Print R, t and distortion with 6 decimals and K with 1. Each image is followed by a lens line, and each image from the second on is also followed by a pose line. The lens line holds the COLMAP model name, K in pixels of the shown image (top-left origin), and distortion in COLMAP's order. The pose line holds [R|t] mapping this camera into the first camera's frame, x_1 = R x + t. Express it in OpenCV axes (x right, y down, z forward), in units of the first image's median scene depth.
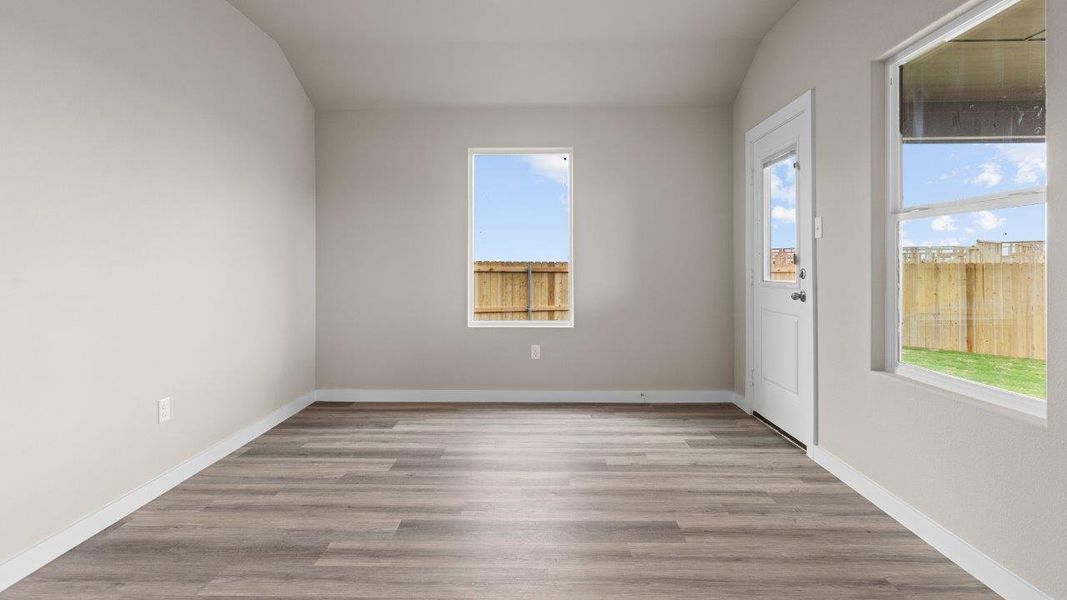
lens RADIAL K [[521.7, 0, 530.2], [0, 521.7, 296.8], [0, 0, 1]] dist [-0.003214, -0.000799]
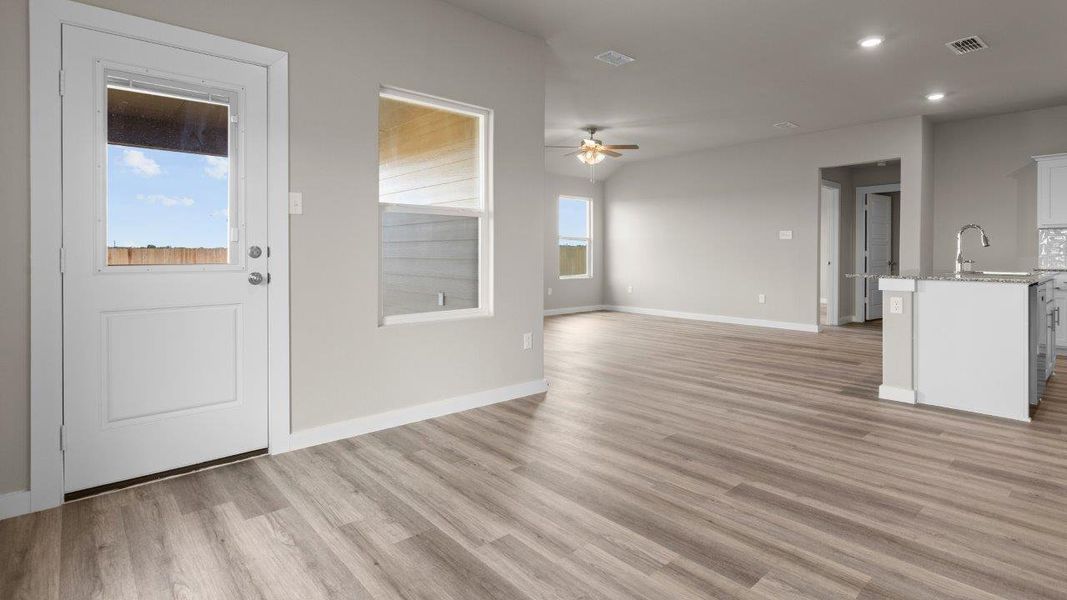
lens RADIAL K [[521.7, 0, 530.2], [0, 521.7, 296.8], [0, 0, 1]] dist [-0.003214, -0.000799]
pose [[-0.673265, -0.056145, 0.737267, -0.575751], [0.047908, 0.991705, 0.119270, -0.072902], [-0.737848, 0.115621, -0.664990, 1.735088]]
